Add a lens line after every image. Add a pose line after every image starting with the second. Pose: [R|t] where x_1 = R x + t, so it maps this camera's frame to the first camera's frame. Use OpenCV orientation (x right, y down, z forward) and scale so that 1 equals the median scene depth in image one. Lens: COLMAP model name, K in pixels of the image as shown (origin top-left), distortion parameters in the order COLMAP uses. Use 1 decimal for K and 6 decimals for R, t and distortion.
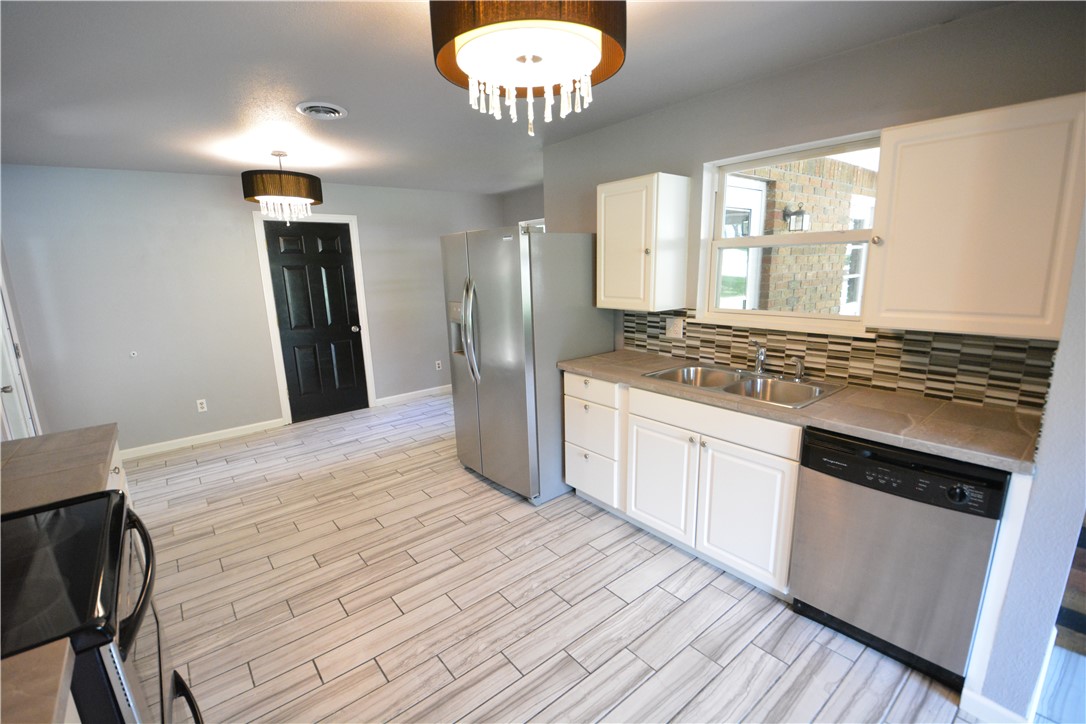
lens RADIAL K [[476.4, 0, 540.1], [0, 476.4, 369.5], [0, 0, 1]] dist [0.021290, -0.027132]
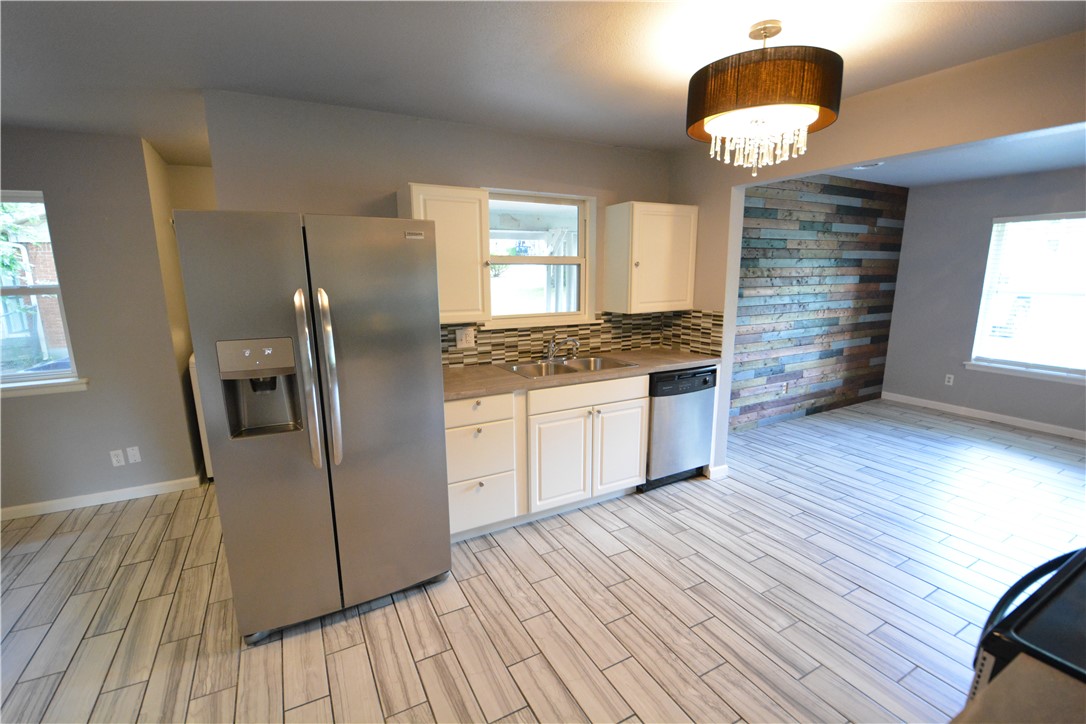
lens RADIAL K [[476.4, 0, 540.1], [0, 476.4, 369.5], [0, 0, 1]] dist [0.021290, -0.027132]
pose [[0.185409, -0.167595, 0.968264, -0.746206], [0.213280, 0.968723, 0.126835, -0.125274], [-0.959237, 0.182995, 0.215354, 0.673993]]
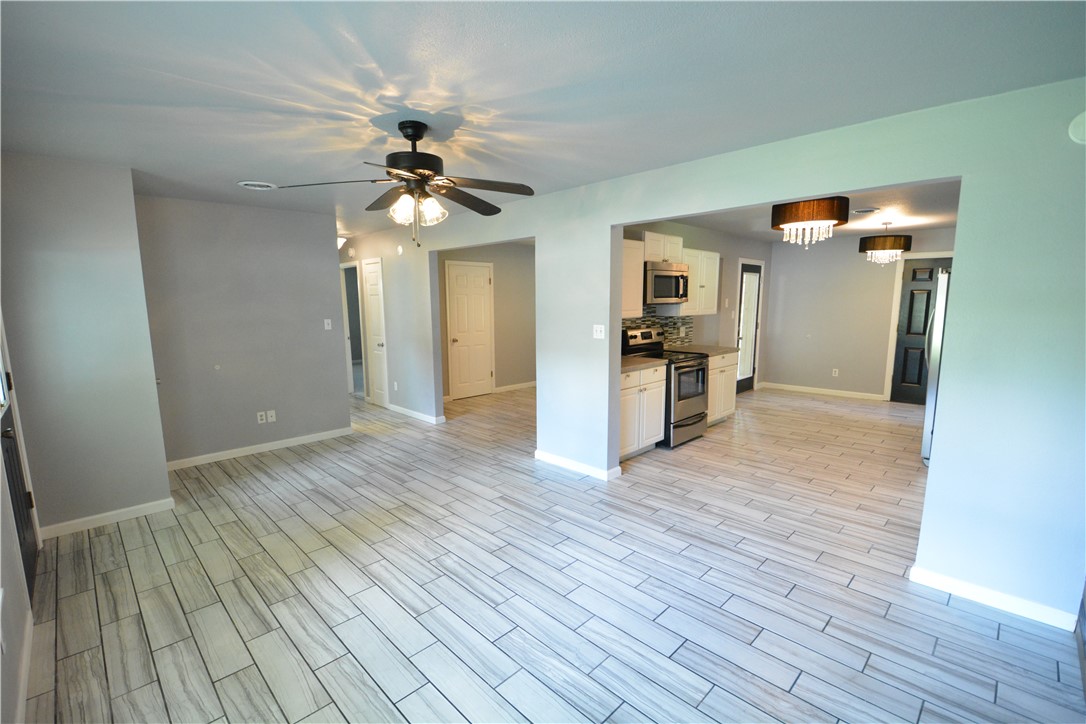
lens RADIAL K [[476.4, 0, 540.1], [0, 476.4, 369.5], [0, 0, 1]] dist [0.021290, -0.027132]
pose [[0.103290, 0.173448, -0.979412, 1.288725], [-0.205138, 0.967224, 0.149656, 0.041427], [0.973268, 0.185456, 0.135485, -0.361902]]
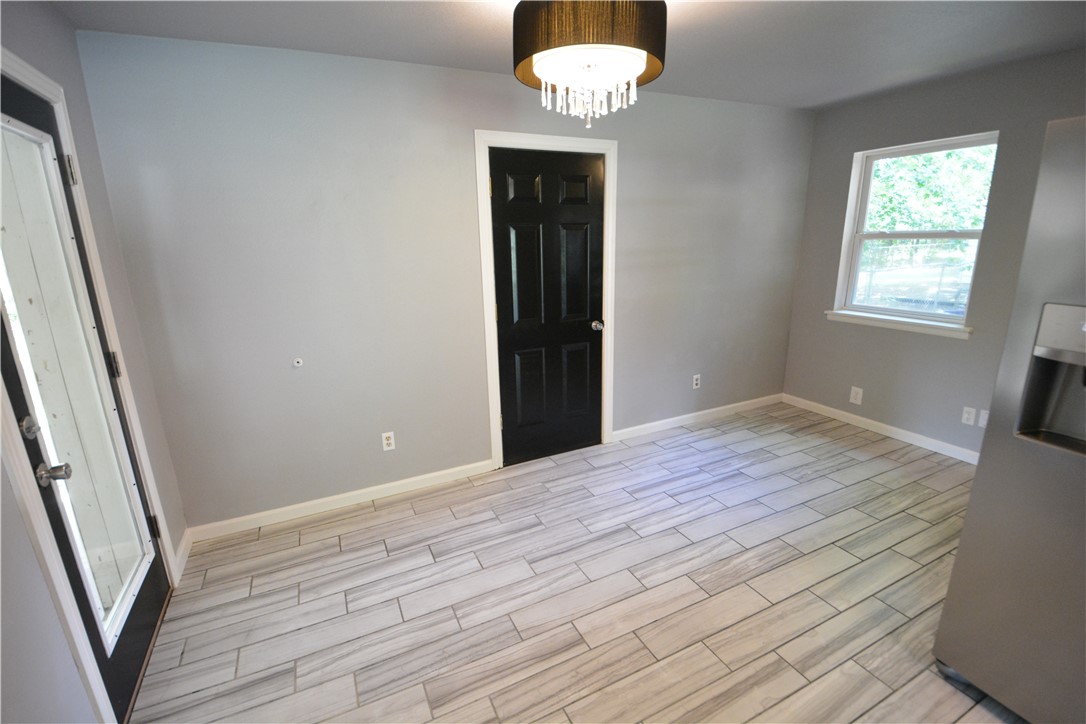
lens RADIAL K [[476.4, 0, 540.1], [0, 476.4, 369.5], [0, 0, 1]] dist [0.021290, -0.027132]
pose [[0.973897, 0.063204, -0.218014, -0.584434], [-0.051209, 0.996869, 0.060246, -0.111422], [0.221139, -0.047509, 0.974084, 0.660163]]
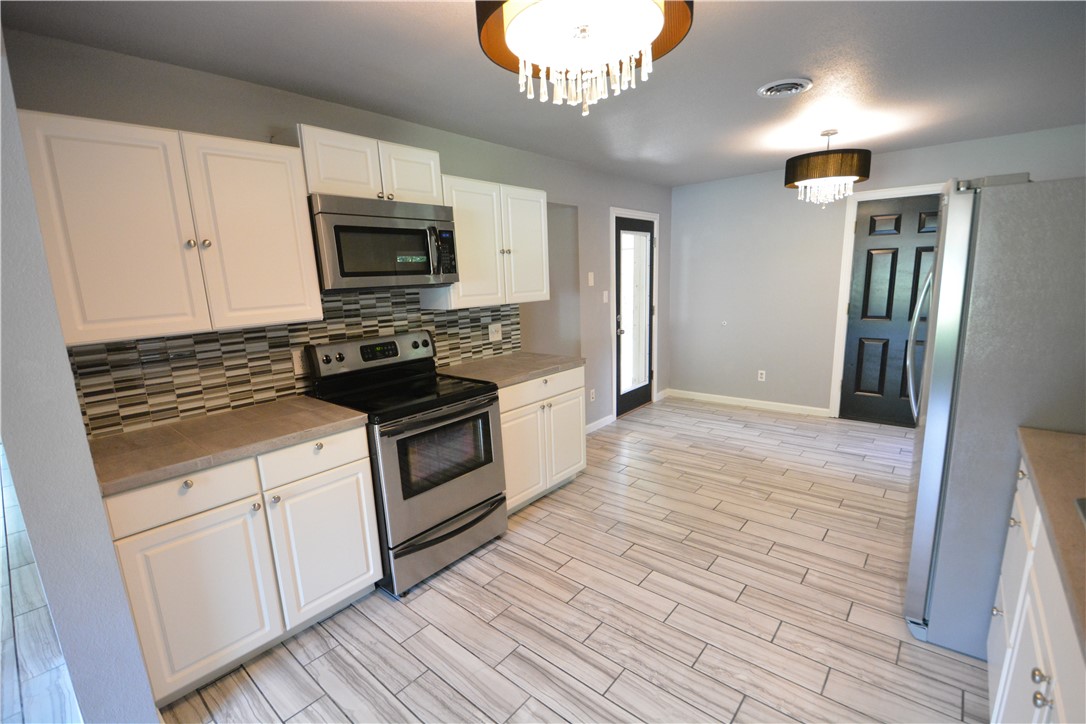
lens RADIAL K [[476.4, 0, 540.1], [0, 476.4, 369.5], [0, 0, 1]] dist [0.021290, -0.027132]
pose [[0.181257, 0.211702, -0.960379, 0.458097], [-0.174029, 0.968048, 0.180547, -0.083686], [0.967915, 0.134408, 0.212308, 0.381970]]
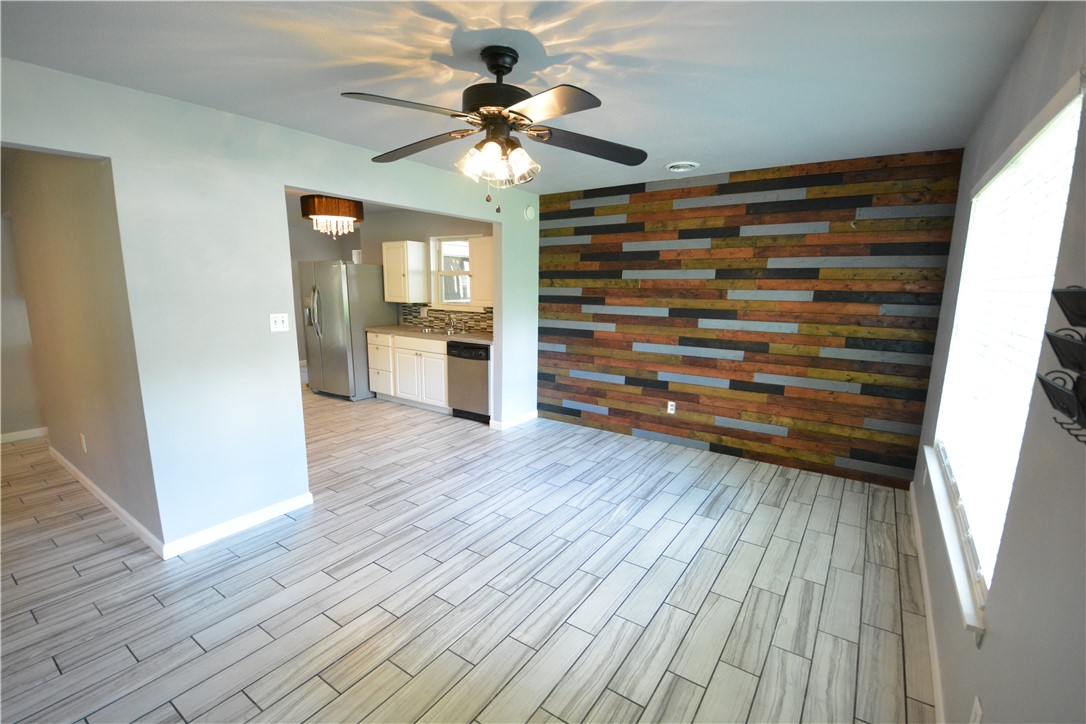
lens RADIAL K [[476.4, 0, 540.1], [0, 476.4, 369.5], [0, 0, 1]] dist [0.021290, -0.027132]
pose [[0.959471, -0.013218, 0.281498, 0.191369], [0.023377, 0.999190, -0.032760, 0.258196], [-0.280837, 0.038013, 0.959002, -1.199124]]
